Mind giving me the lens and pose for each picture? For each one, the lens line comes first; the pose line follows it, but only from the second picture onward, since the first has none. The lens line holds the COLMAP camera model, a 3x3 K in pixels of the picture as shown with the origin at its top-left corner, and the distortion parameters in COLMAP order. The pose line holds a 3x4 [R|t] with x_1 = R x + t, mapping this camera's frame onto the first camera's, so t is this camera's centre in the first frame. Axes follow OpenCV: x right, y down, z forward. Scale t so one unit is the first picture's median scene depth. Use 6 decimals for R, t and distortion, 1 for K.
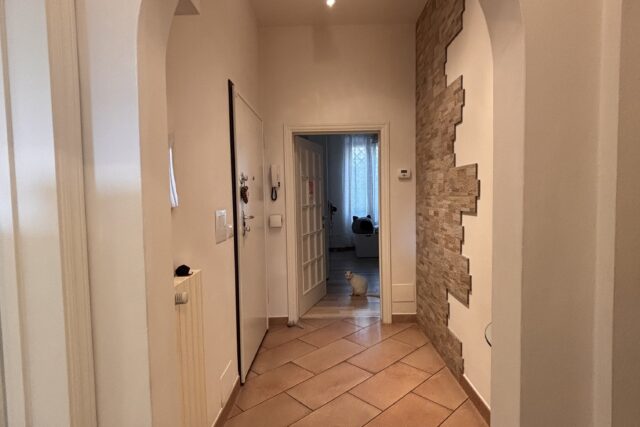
lens RADIAL K [[344.9, 0, 320.1], [0, 344.9, 213.9], [0, 0, 1]] dist [0.000045, -0.000005]
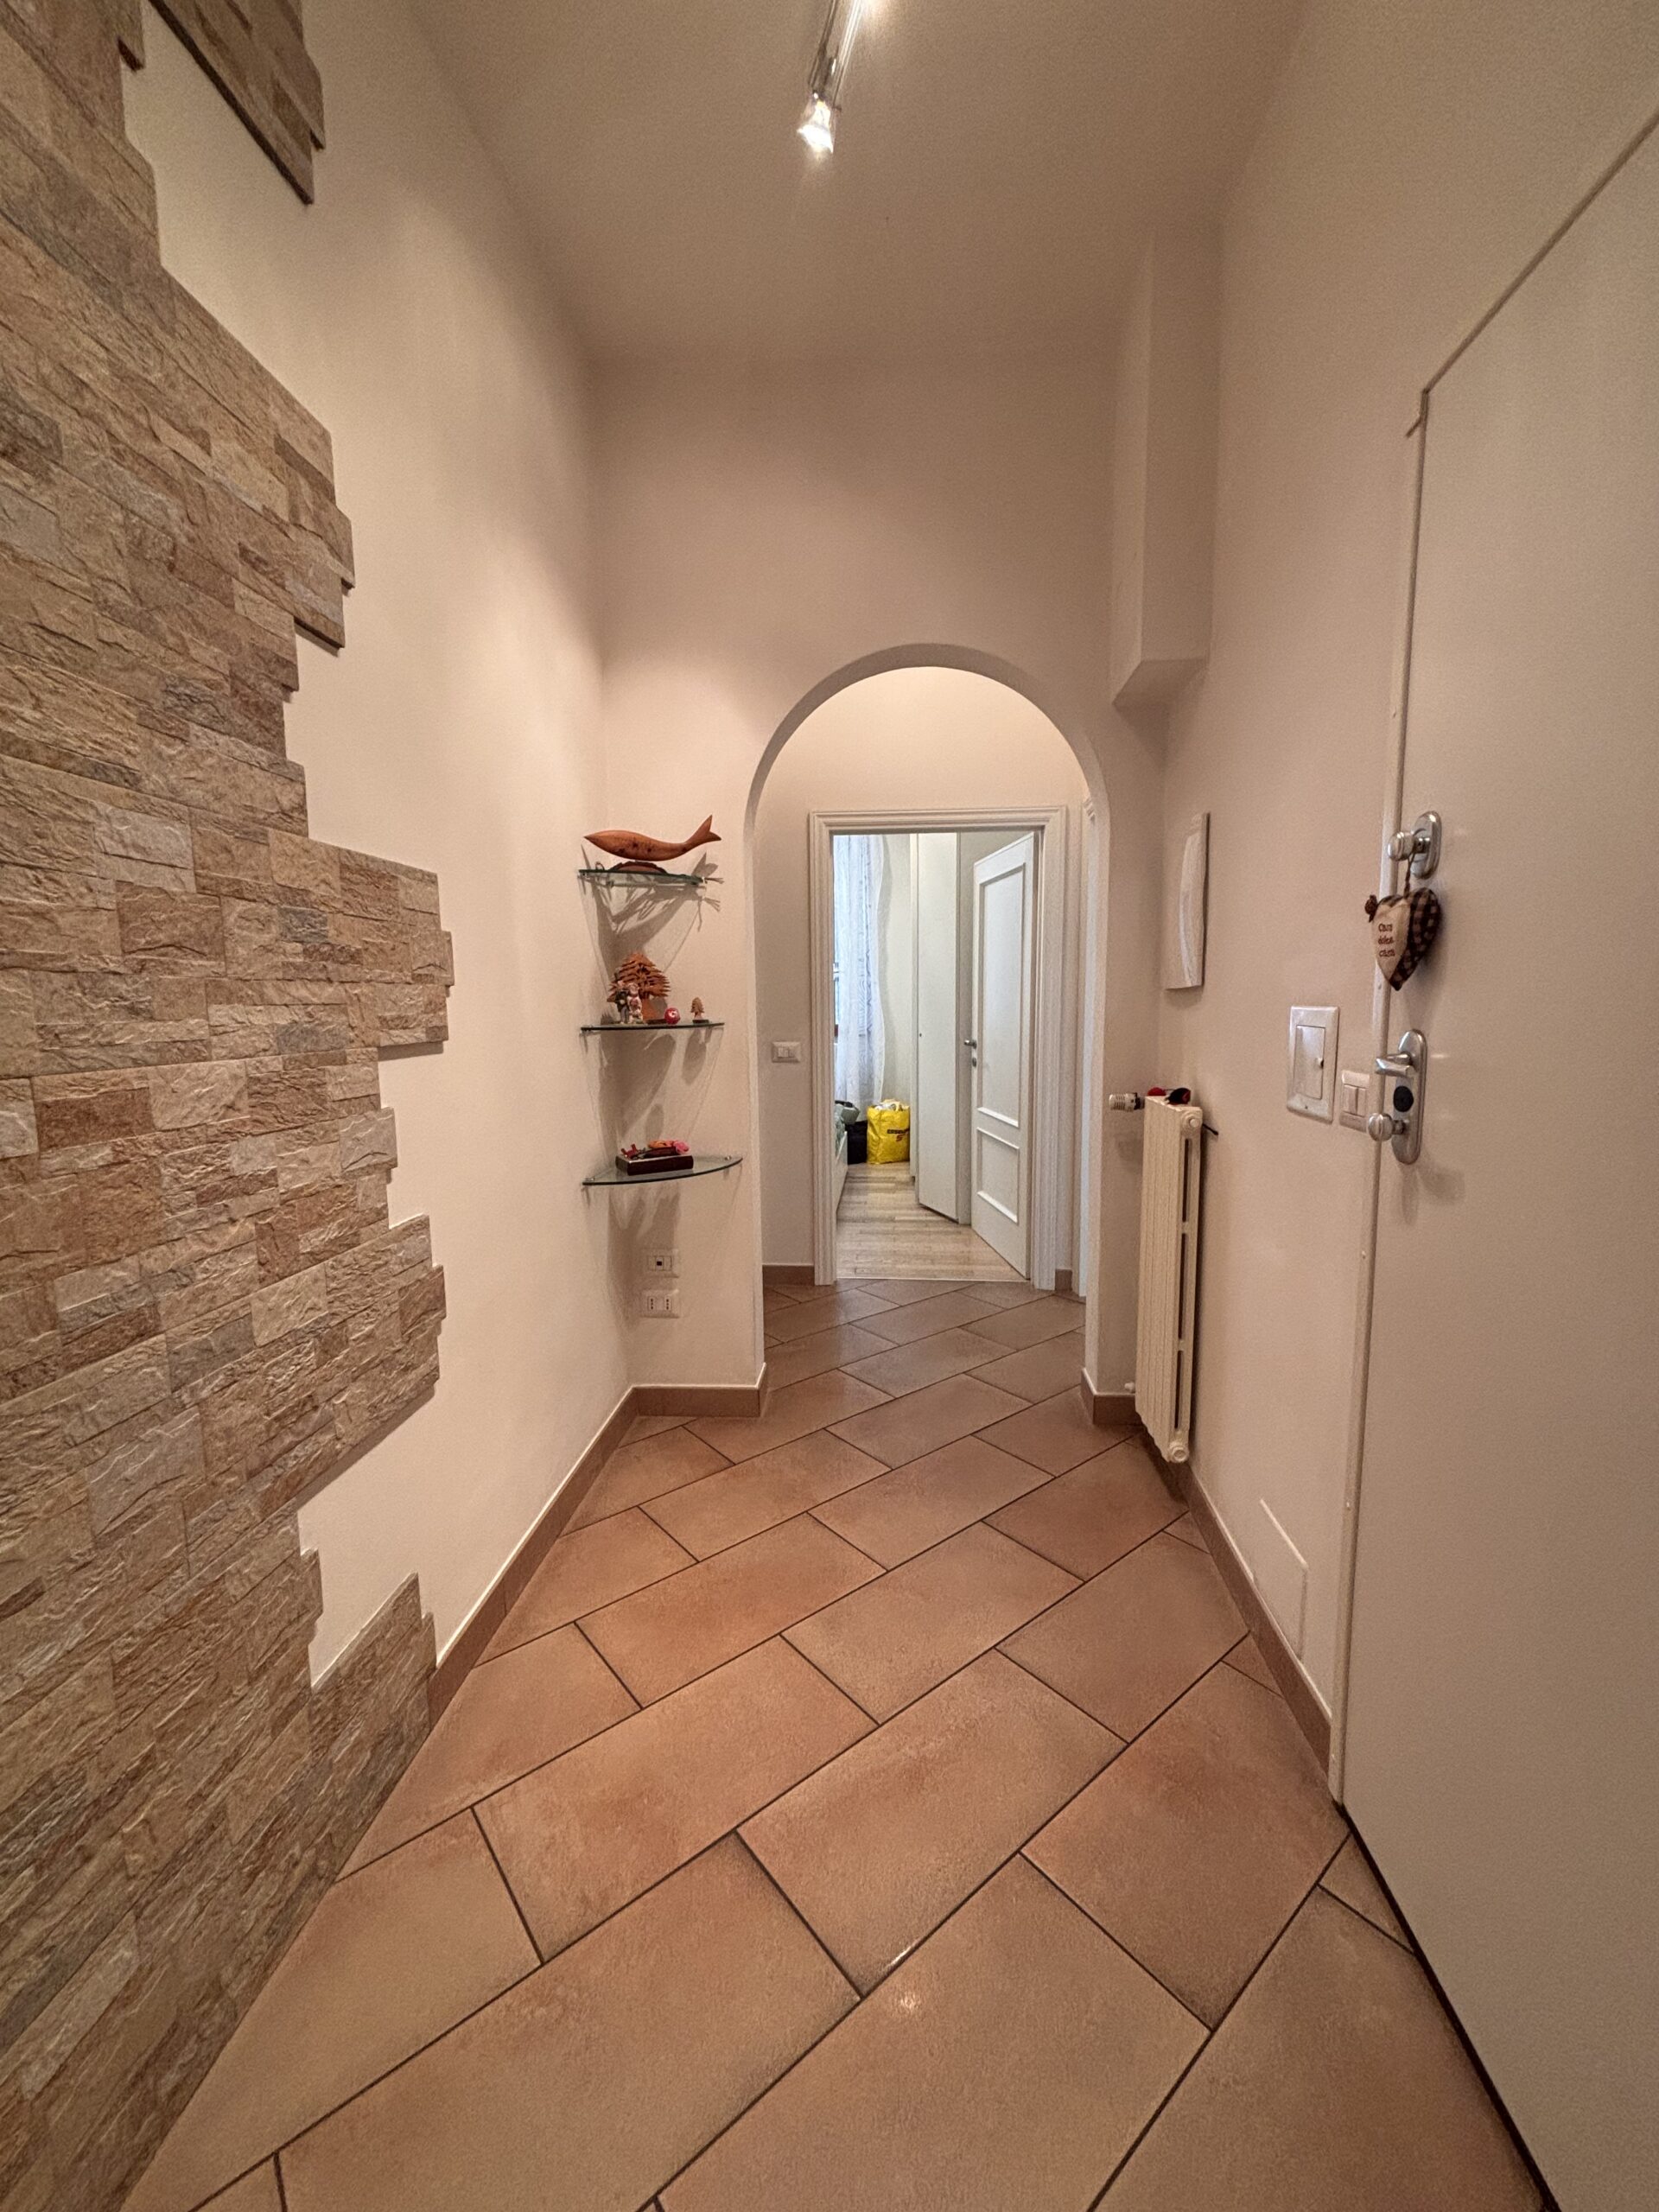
lens RADIAL K [[893.6, 0, 825.8], [0, 893.6, 1103.4], [0, 0, 1]] dist [-0.000512, -0.000044]
pose [[-0.996851, 0.019891, 0.076761, 0.054594], [0.032804, 0.984753, 0.170839, -0.062026], [-0.072193, 0.172819, -0.982304, 1.508025]]
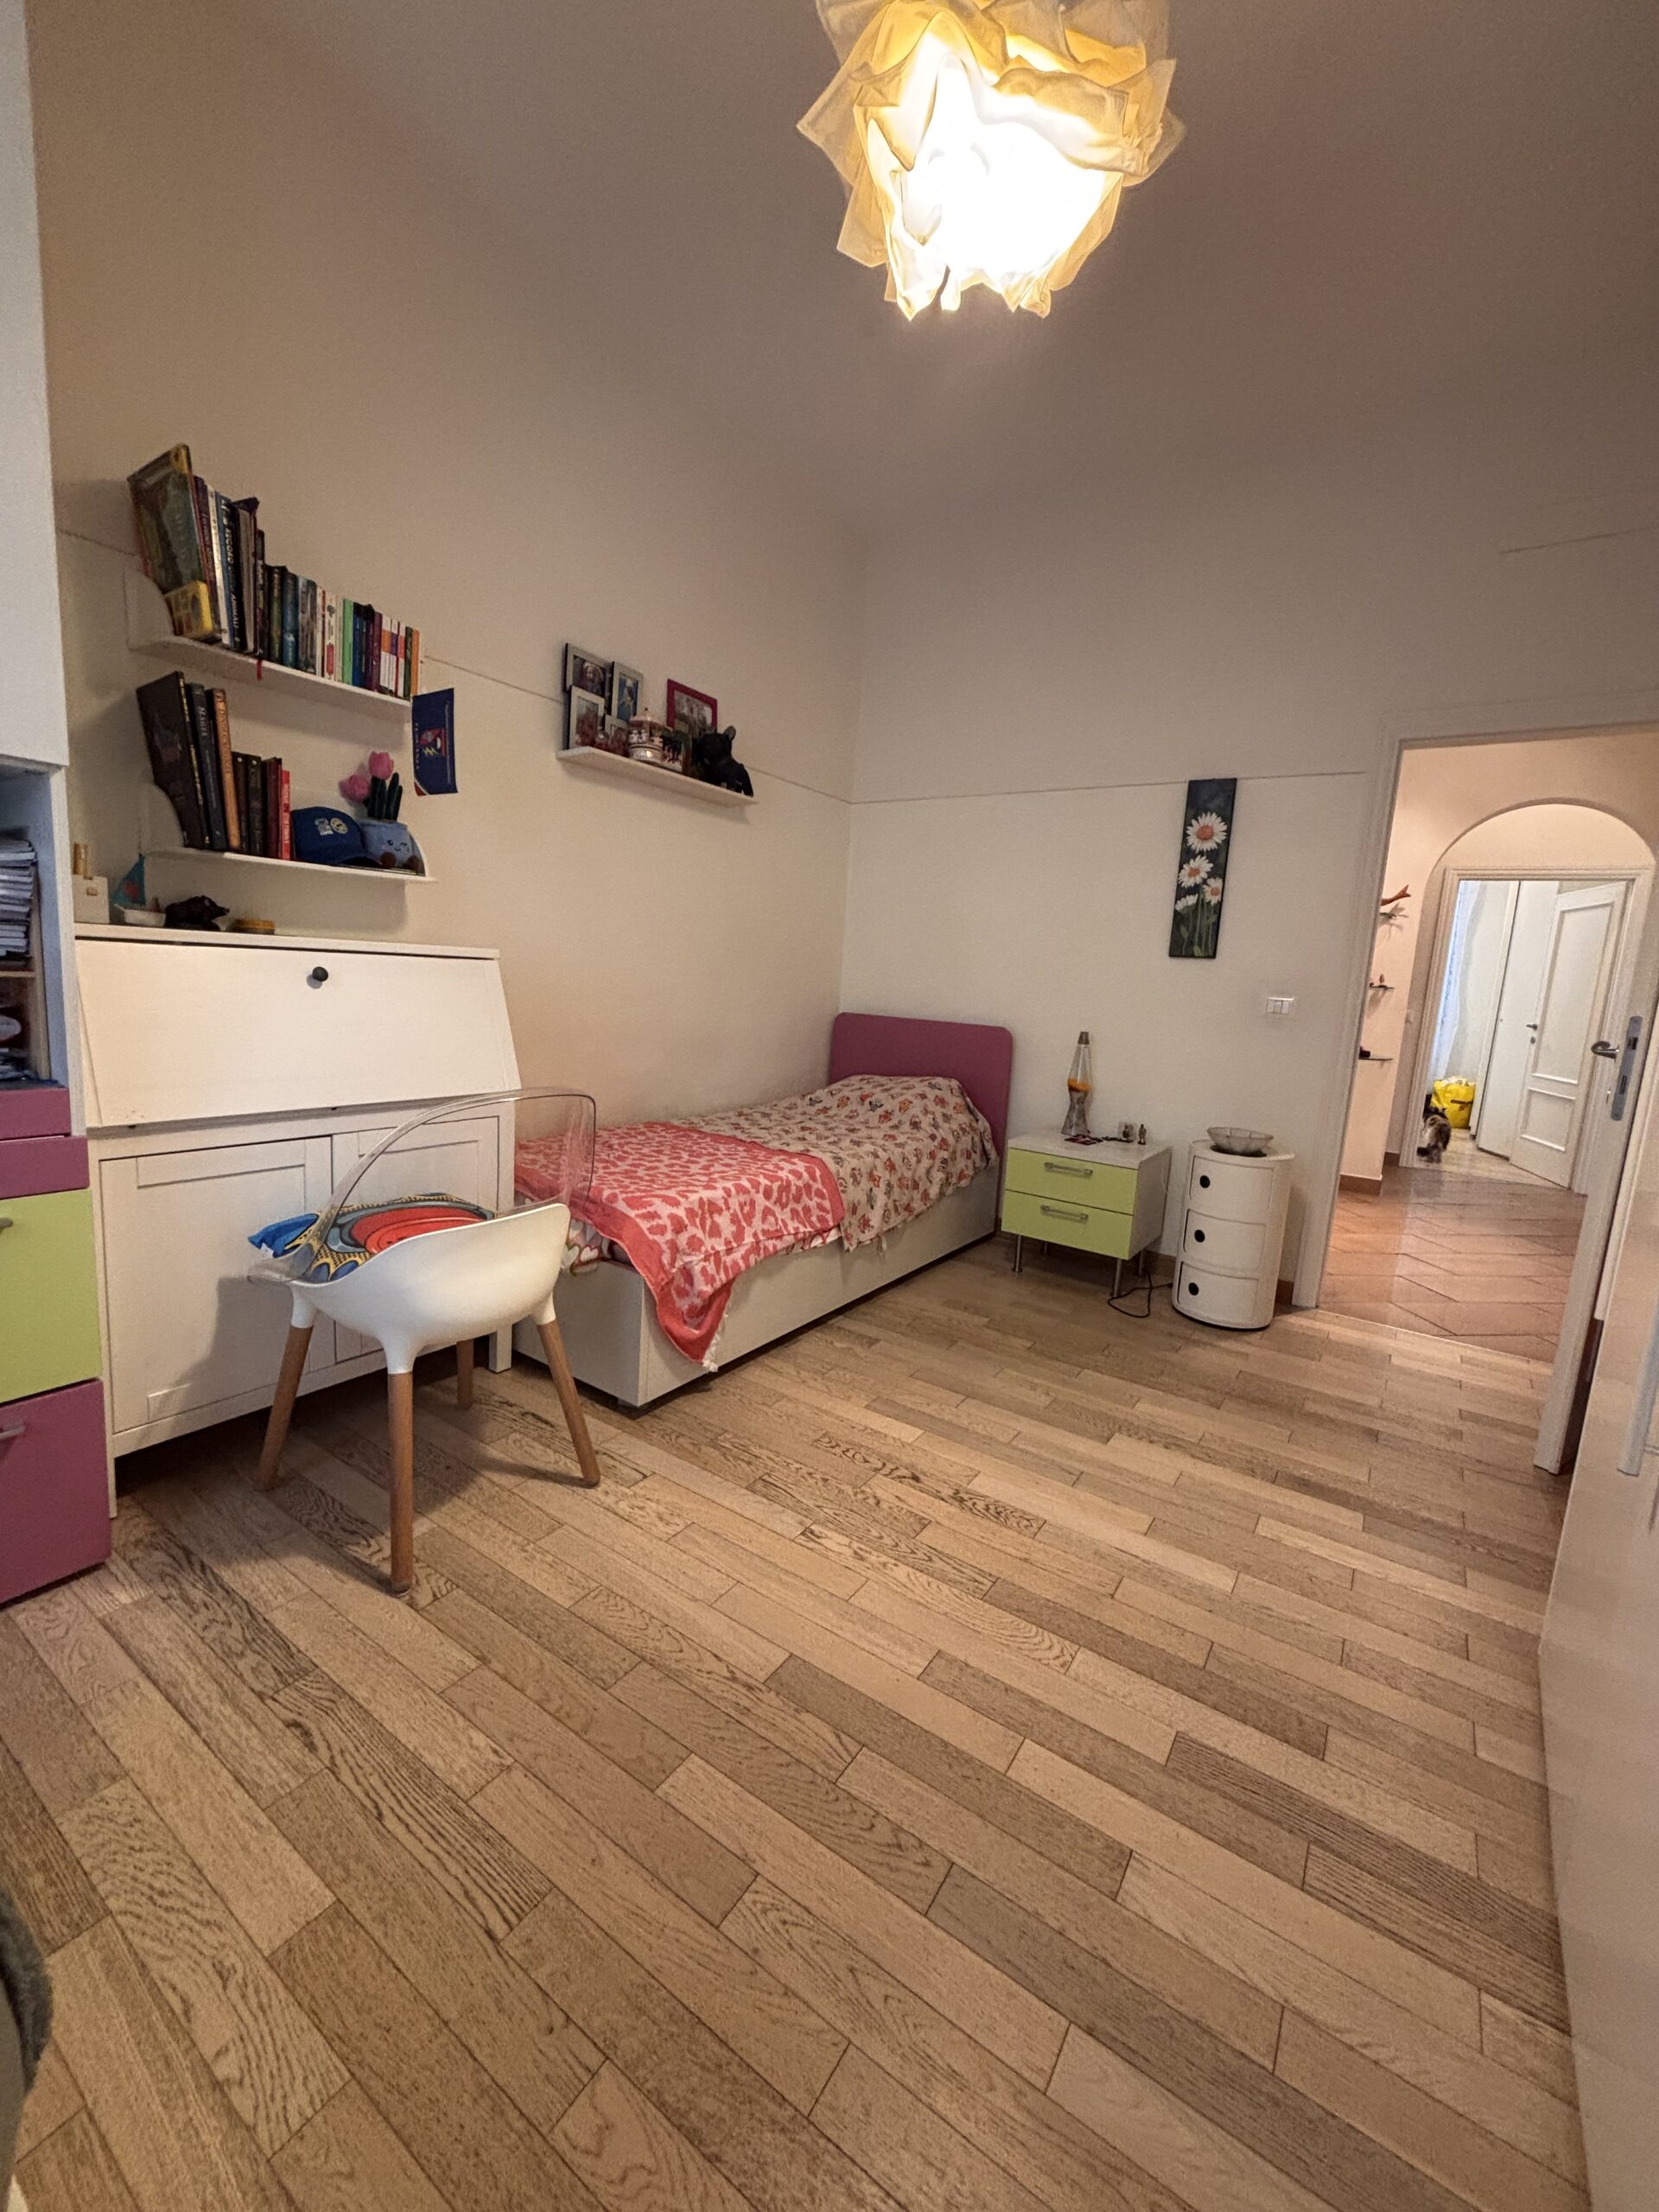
lens RADIAL K [[893.6, 0, 838.2], [0, 893.6, 1103.8], [0, 0, 1]] dist [-0.000512, -0.000044]
pose [[-0.832032, -0.113719, 0.542947, 0.212761], [-0.018078, 0.983801, 0.178351, -0.061028], [-0.554434, 0.138578, -0.820609, 3.457653]]
